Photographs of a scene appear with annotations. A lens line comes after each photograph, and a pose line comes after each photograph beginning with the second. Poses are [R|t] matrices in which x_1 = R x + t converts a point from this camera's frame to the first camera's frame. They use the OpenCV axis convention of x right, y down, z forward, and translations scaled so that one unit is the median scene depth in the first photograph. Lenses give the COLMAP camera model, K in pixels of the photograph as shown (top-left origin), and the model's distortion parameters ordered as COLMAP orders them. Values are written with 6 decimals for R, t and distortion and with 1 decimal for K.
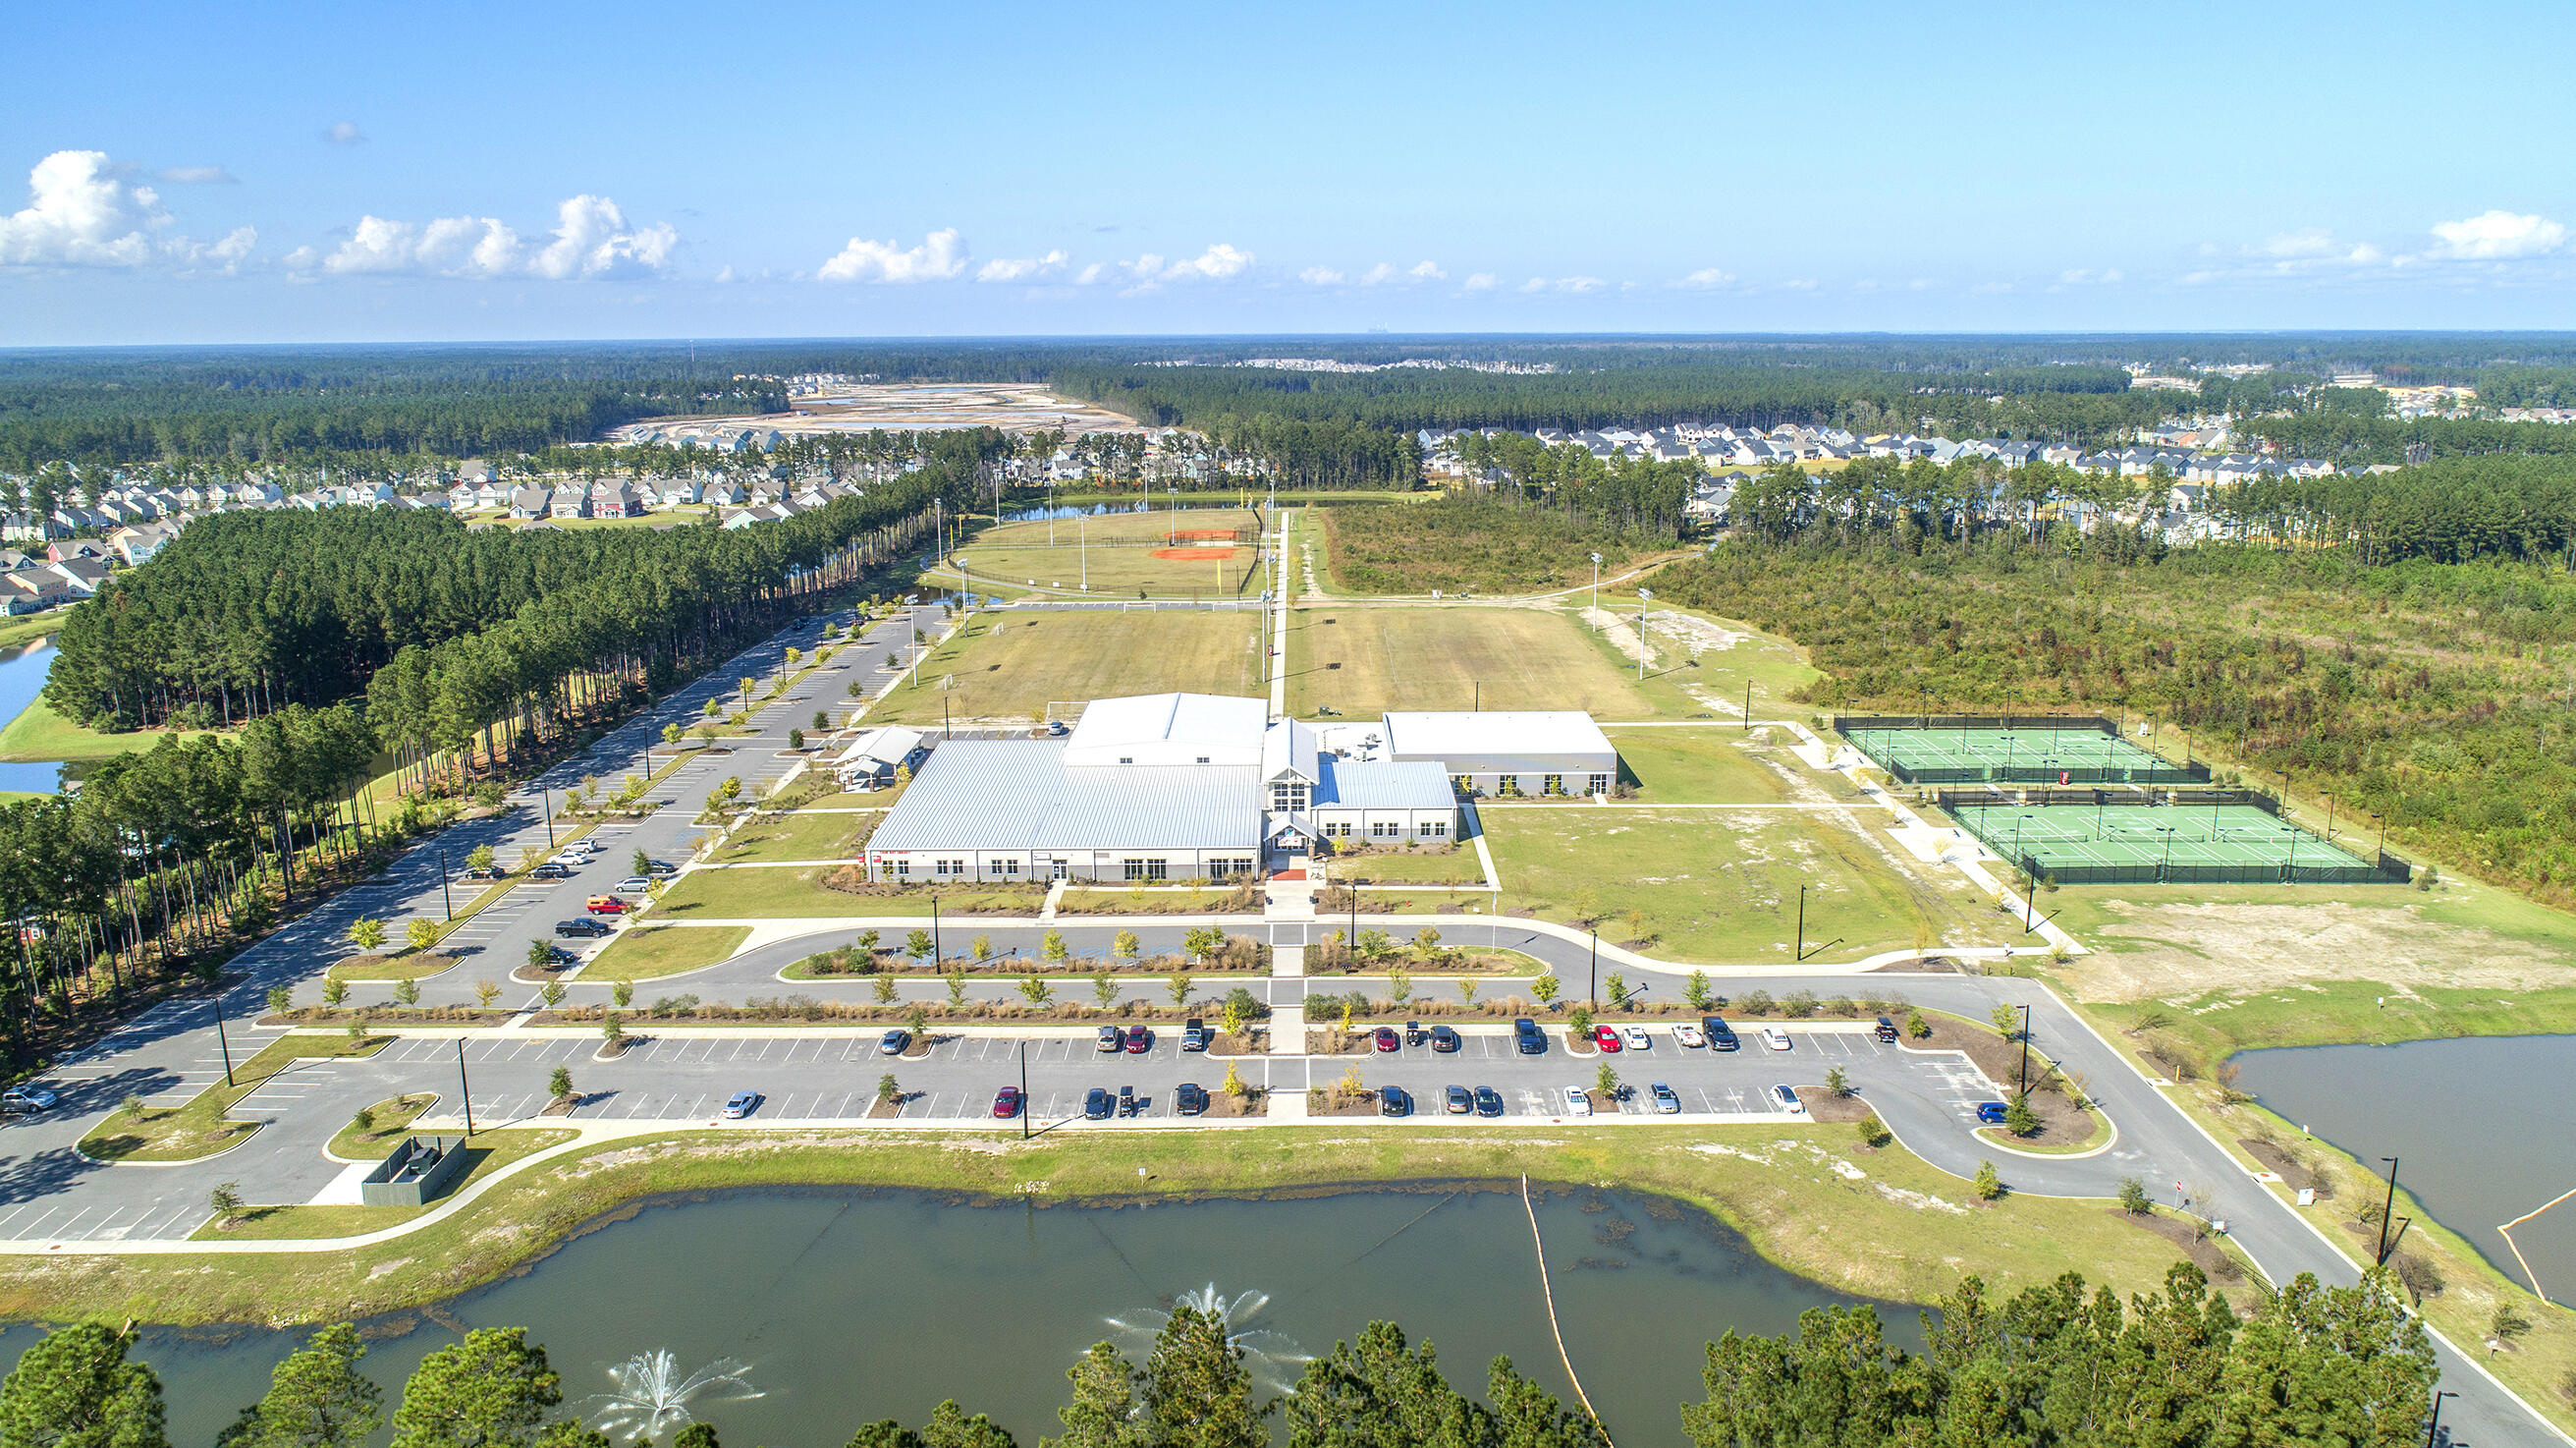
lens RADIAL K [[1758.3, 0, 1288.0], [0, 1758.3, 724.0], [0, 0, 1]] dist [-0.005799, -0.000881]
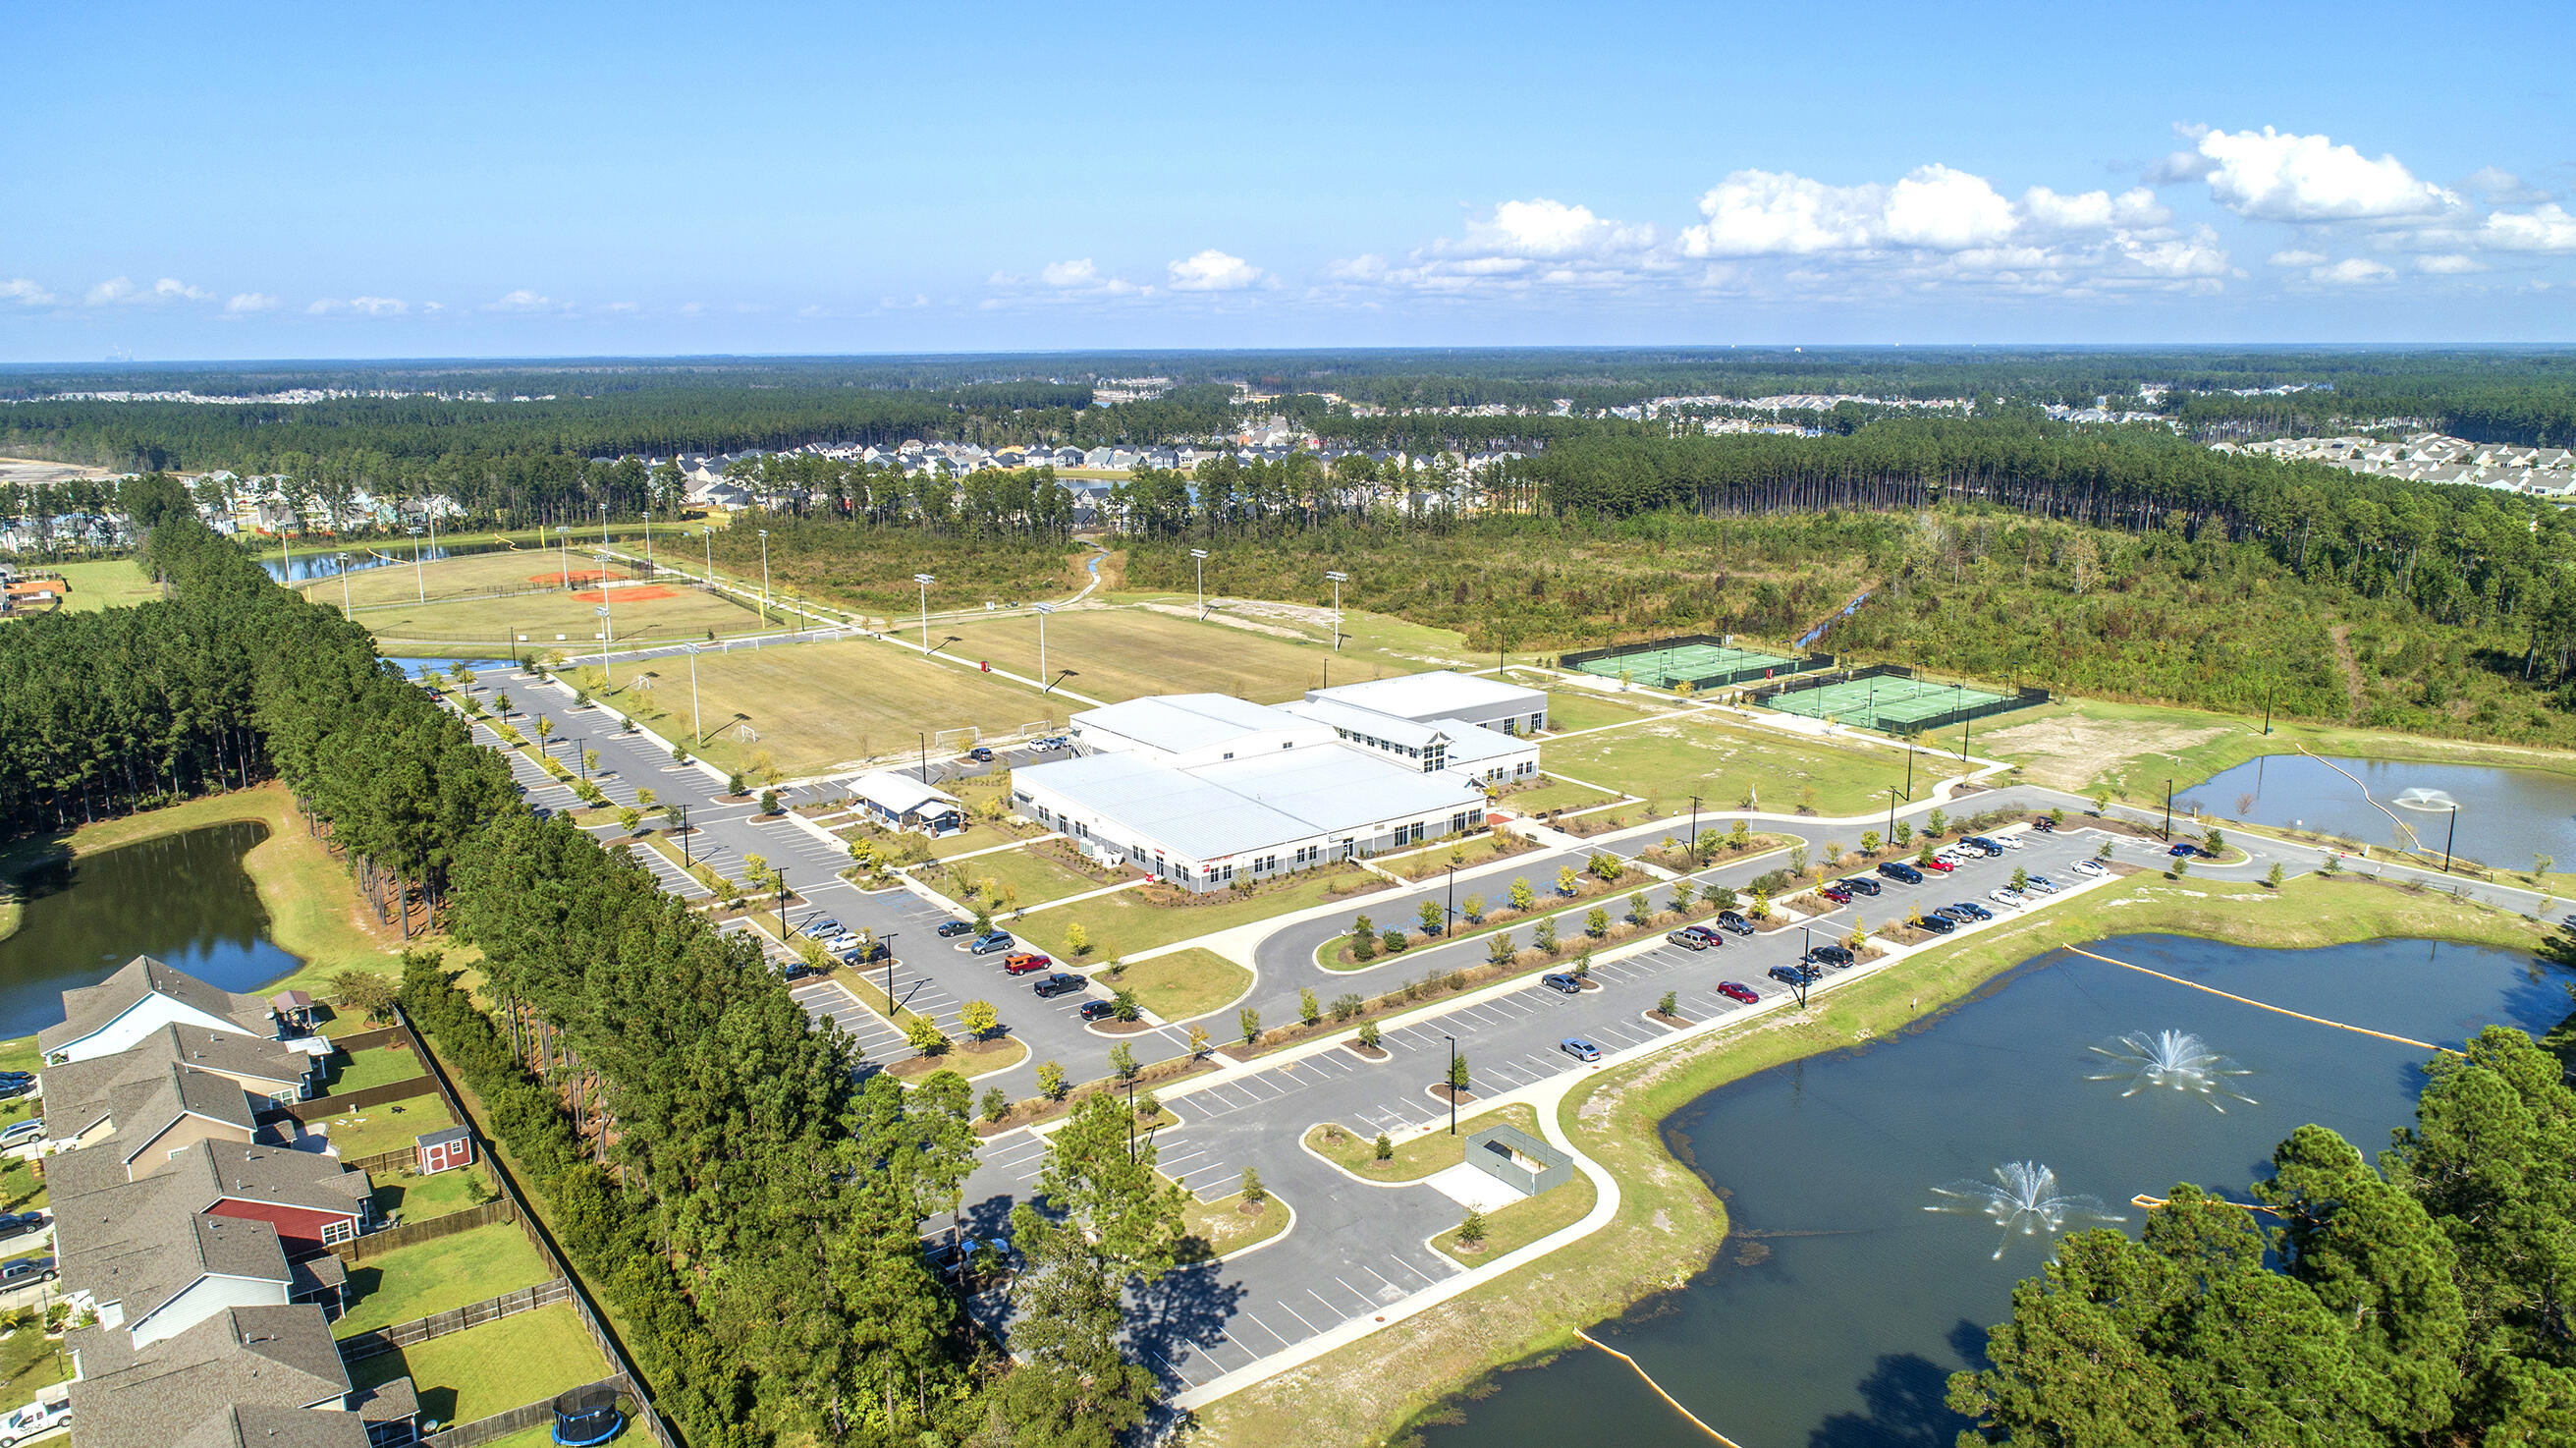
lens RADIAL K [[1737.8, 0, 1288.0], [0, 1737.8, 724.0], [0, 0, 1]] dist [-0.008550, -0.002931]
pose [[0.795718, -0.131751, 0.591164, -0.268831], [0.137638, 0.989852, 0.035341, -0.011912], [-0.589821, 0.053245, 0.805777, 0.056547]]
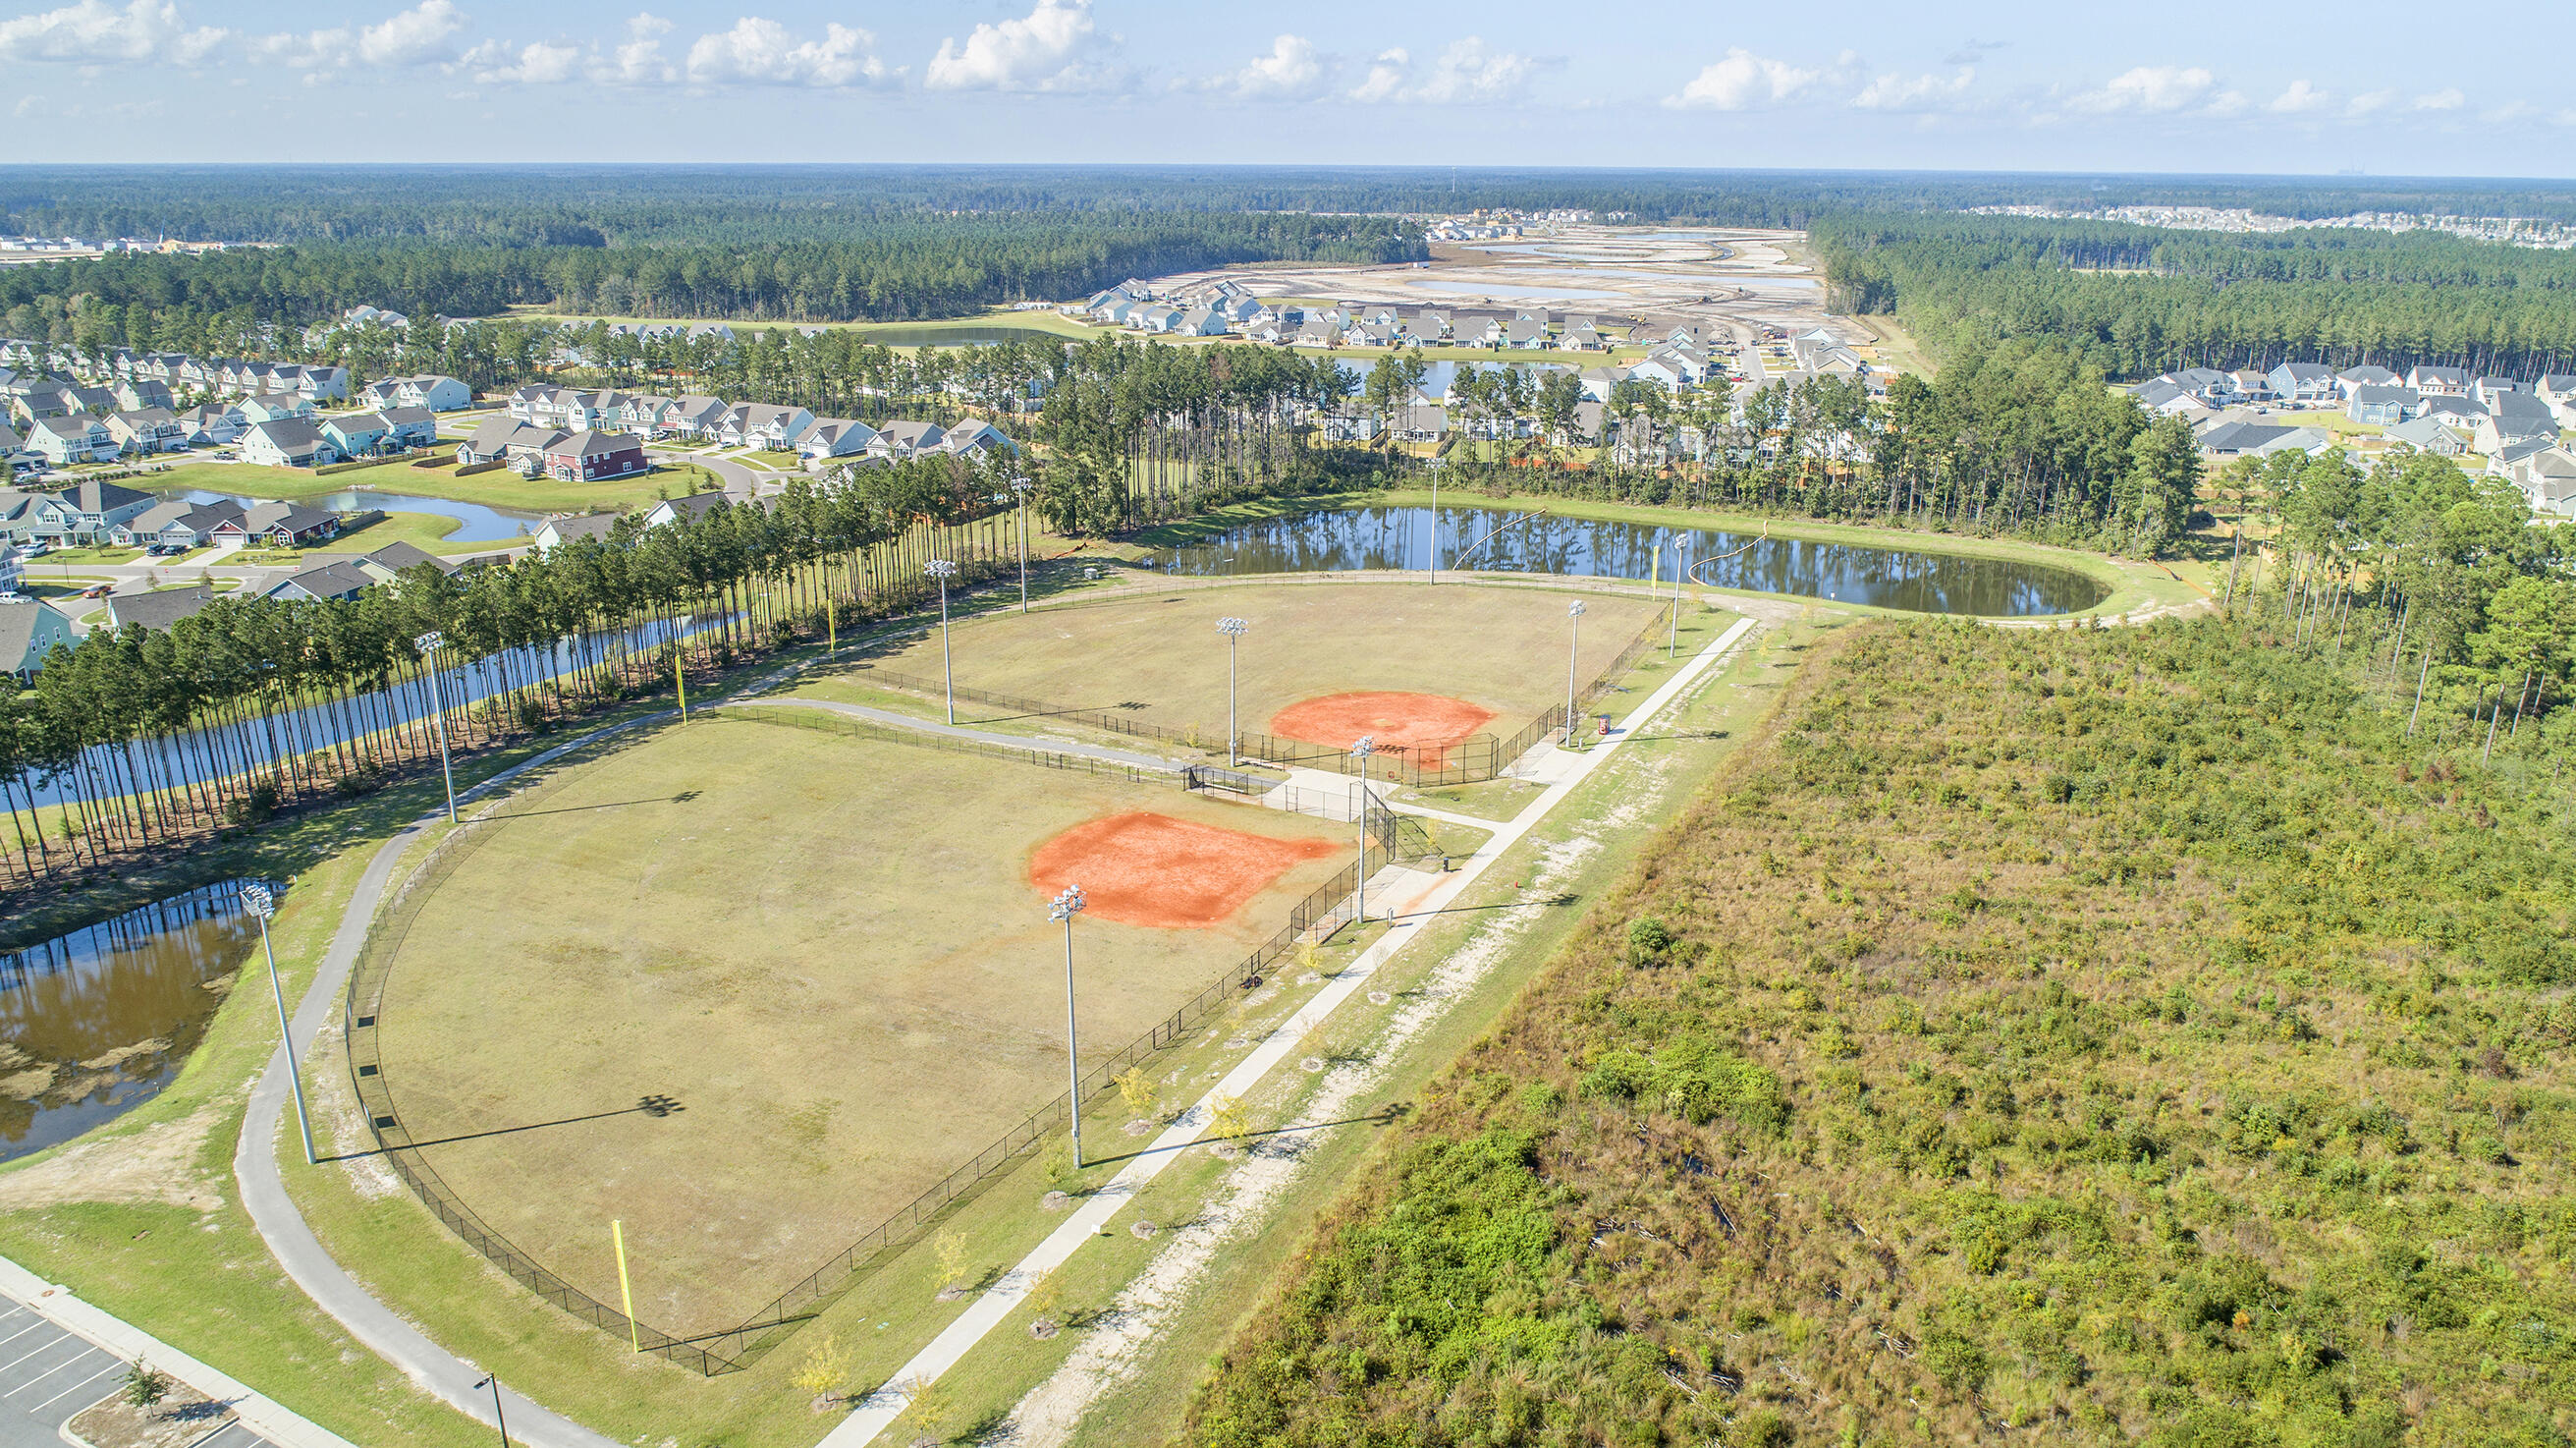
lens RADIAL K [[1737.8, 0, 1288.0], [0, 1737.8, 724.0], [0, 0, 1]] dist [-0.008550, -0.002931]
pose [[0.885236, 0.157067, -0.437820, 0.085204], [-0.115070, 0.985955, 0.121046, -0.134774], [0.450683, -0.056775, 0.890877, 0.596024]]
